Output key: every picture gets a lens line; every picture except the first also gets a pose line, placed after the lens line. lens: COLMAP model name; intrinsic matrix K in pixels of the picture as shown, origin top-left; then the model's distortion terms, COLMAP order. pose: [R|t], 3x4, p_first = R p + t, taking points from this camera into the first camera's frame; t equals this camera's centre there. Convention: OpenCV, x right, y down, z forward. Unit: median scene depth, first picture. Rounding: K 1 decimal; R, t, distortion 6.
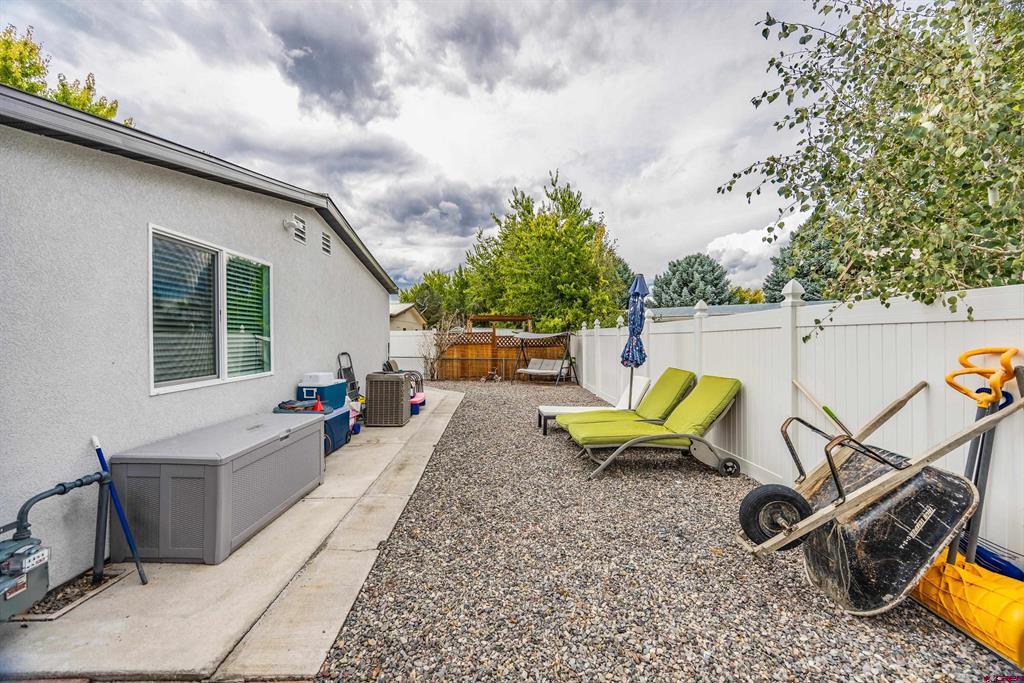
lens RADIAL K [[411.3, 0, 511.6], [0, 411.3, 339.3], [0, 0, 1]] dist [0.000399, 0.000008]
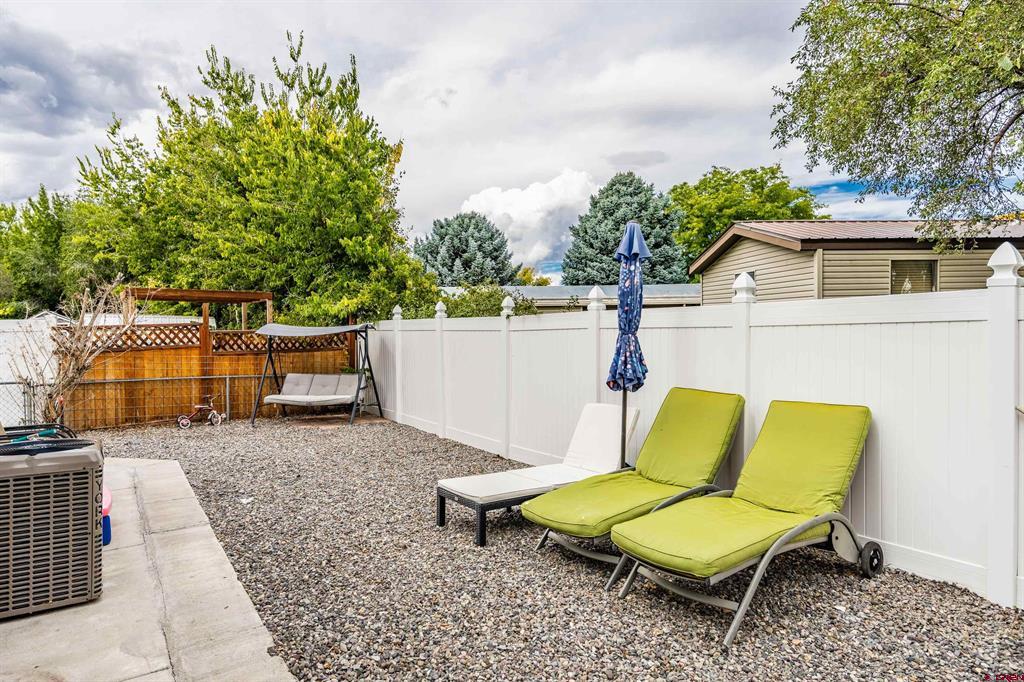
lens RADIAL K [[601.4, 0, 511.8], [0, 601.4, 338.0], [0, 0, 1]] dist [-0.003052, -0.002727]
pose [[0.836495, -0.011183, 0.547861, -0.128726], [0.006381, 0.999923, 0.010667, -0.005484], [-0.547937, -0.005427, 0.836502, 0.201587]]
